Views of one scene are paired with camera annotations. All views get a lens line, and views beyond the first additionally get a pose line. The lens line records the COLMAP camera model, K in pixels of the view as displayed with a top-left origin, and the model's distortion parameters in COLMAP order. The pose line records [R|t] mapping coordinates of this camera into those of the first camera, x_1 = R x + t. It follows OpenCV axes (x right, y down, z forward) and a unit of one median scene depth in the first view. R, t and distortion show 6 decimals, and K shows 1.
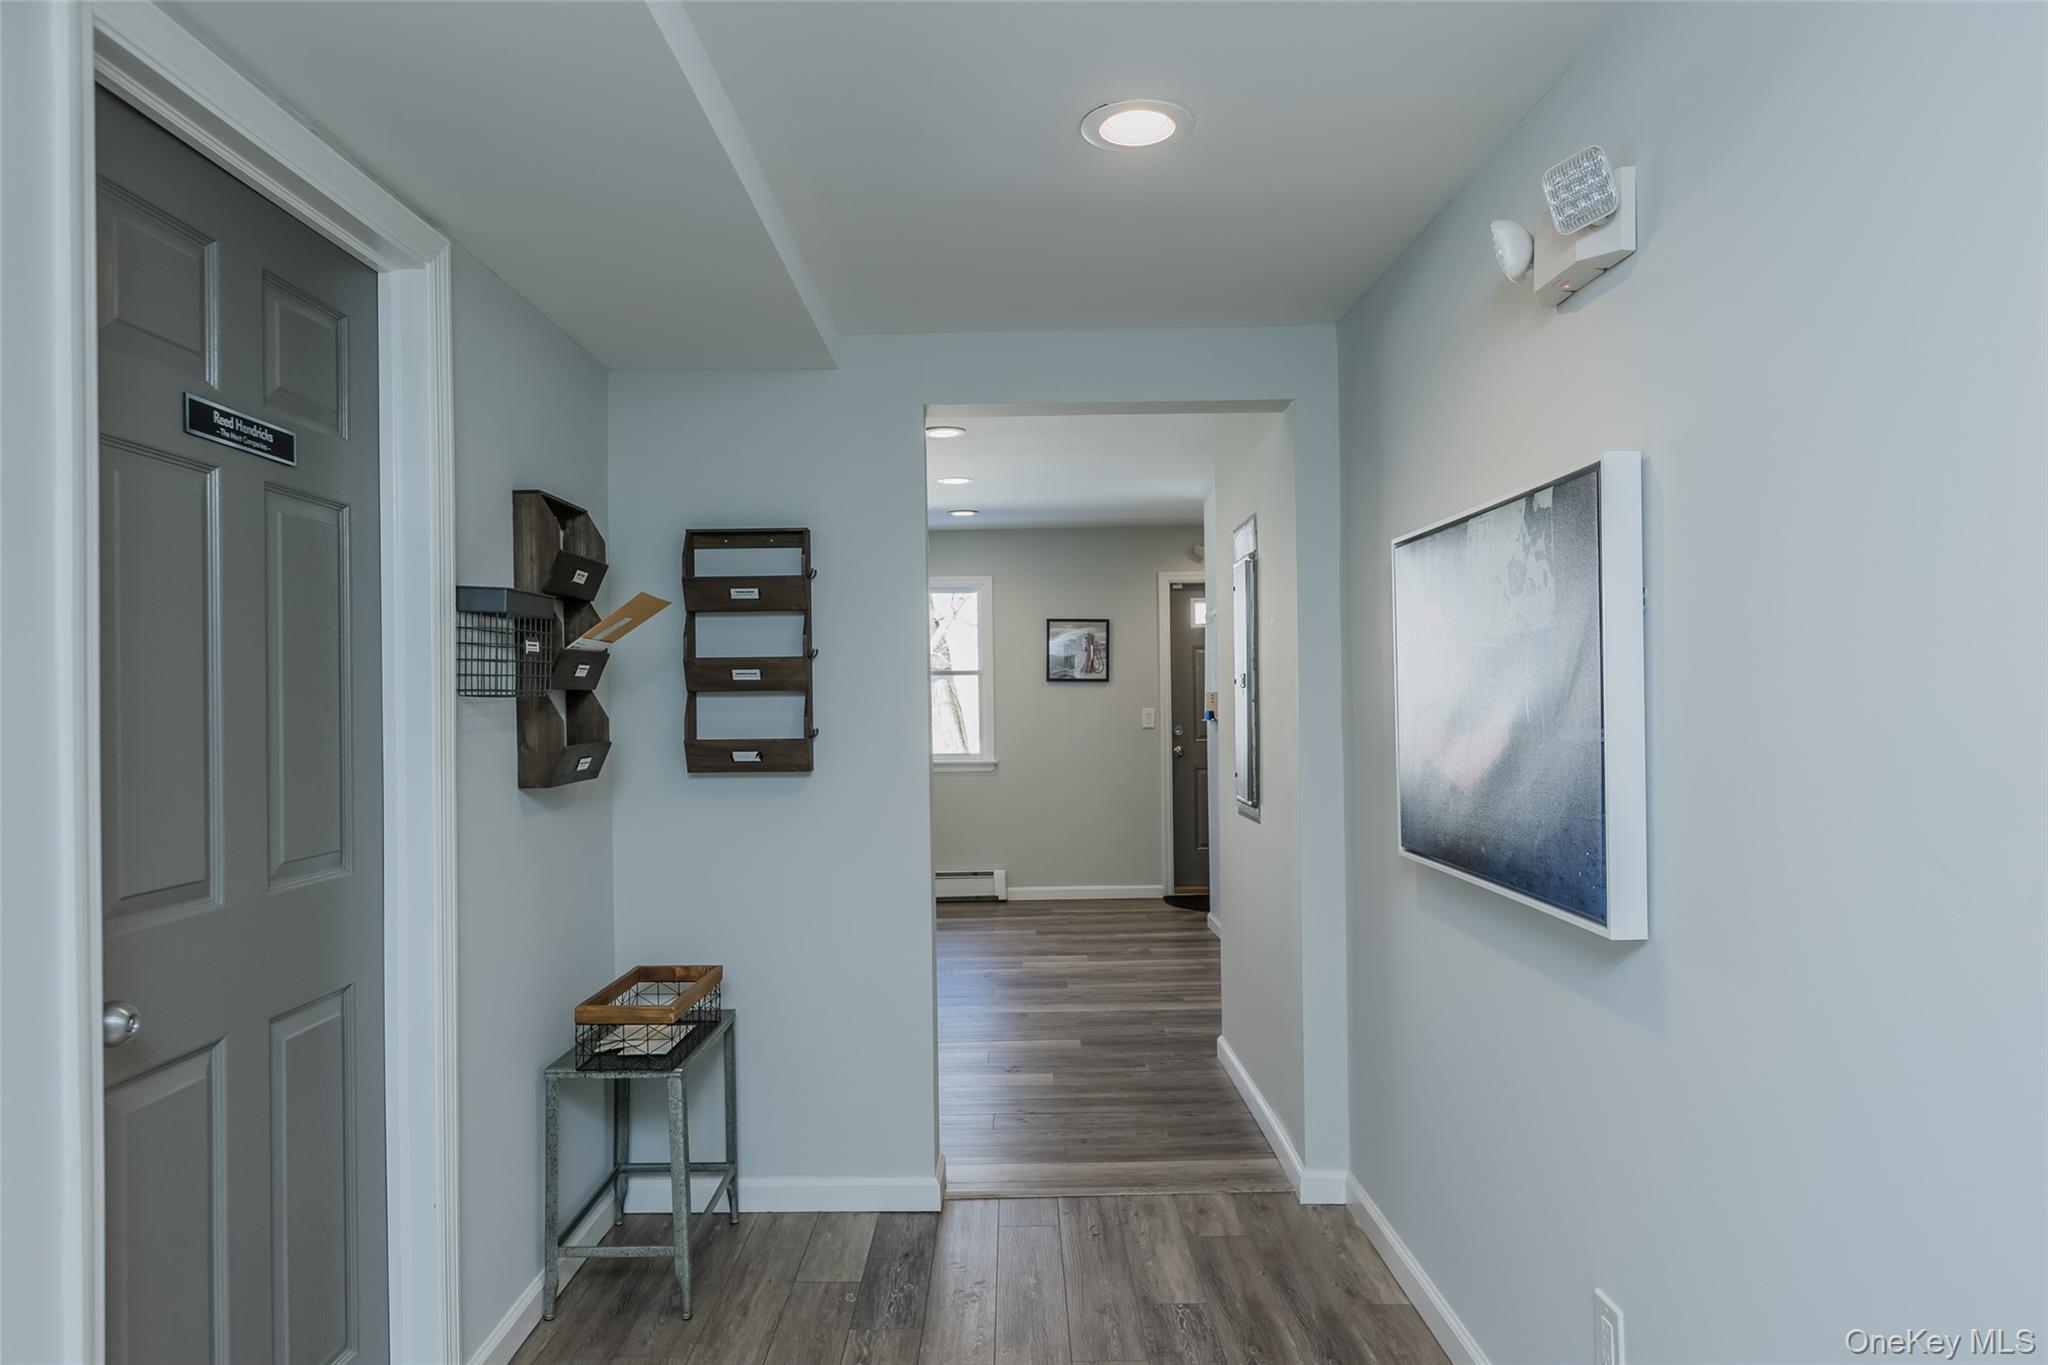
lens RADIAL K [[1301.9, 0, 1029.4], [0, 1301.9, 692.7], [0, 0, 1]] dist [0.002975, 0.000112]
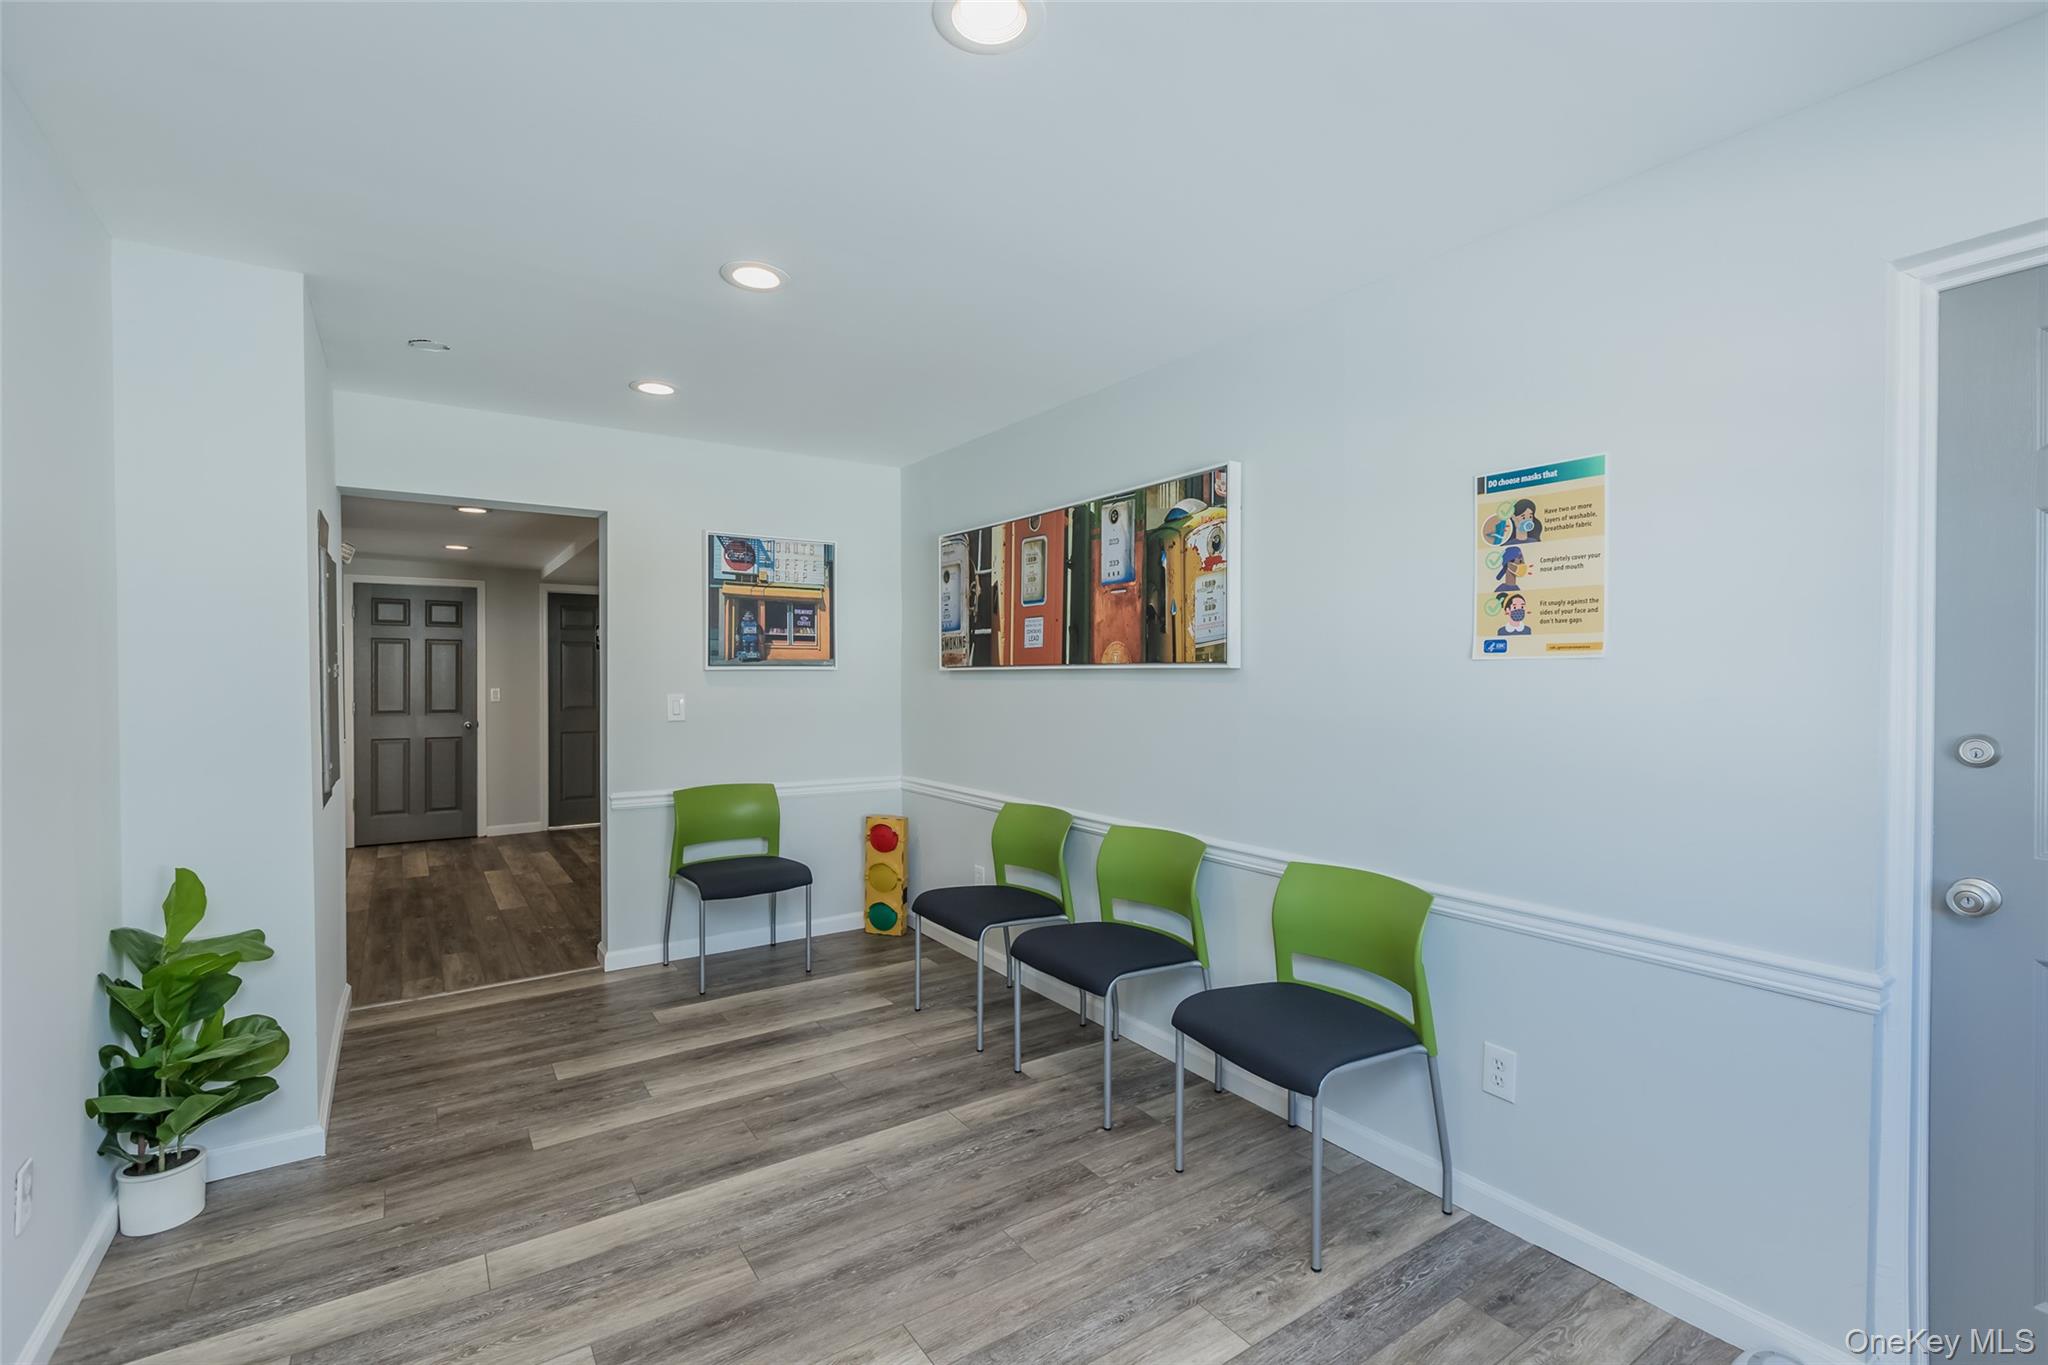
lens RADIAL K [[912.4, 0, 1026.1], [0, 912.4, 683.2], [0, 0, 1]] dist [0.000766, -0.000056]
pose [[-0.833373, 0.016773, -0.552456, 0.135220], [0.014957, 0.999858, 0.007794, 0.005222], [0.552508, -0.001768, -0.833506, 2.461274]]
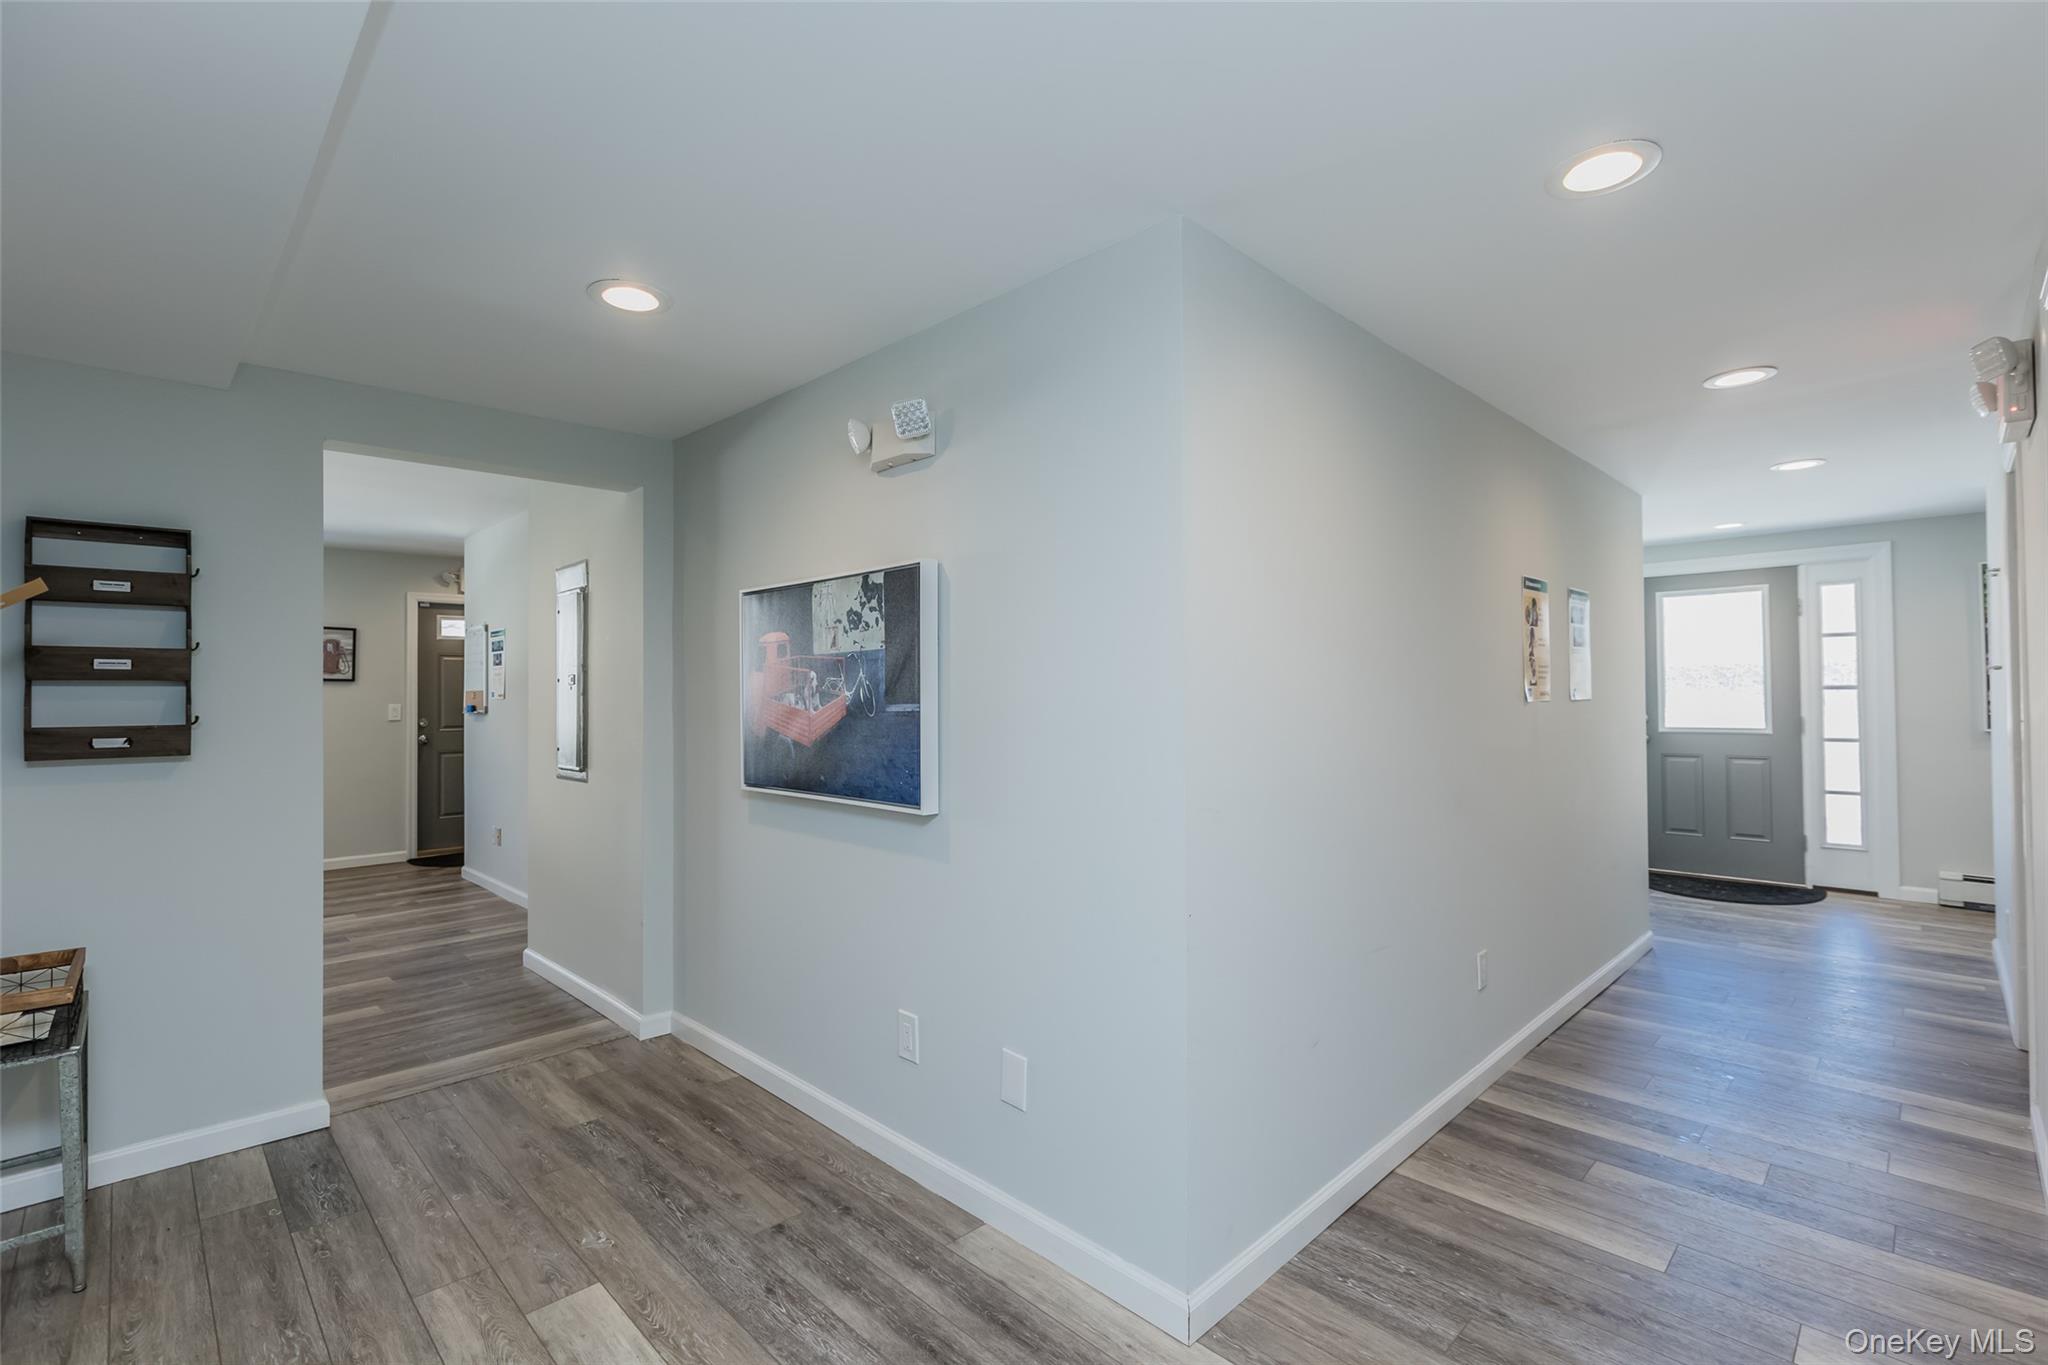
lens RADIAL K [[912.4, 0, 1029.7], [0, 912.4, 682.1], [0, 0, 1]] dist [0.000766, -0.000056]
pose [[0.717714, 0.014806, 0.696181, -0.197942], [-0.003971, 0.999845, -0.017170, 0.009946], [-0.696327, 0.009558, 0.717661, -0.033492]]
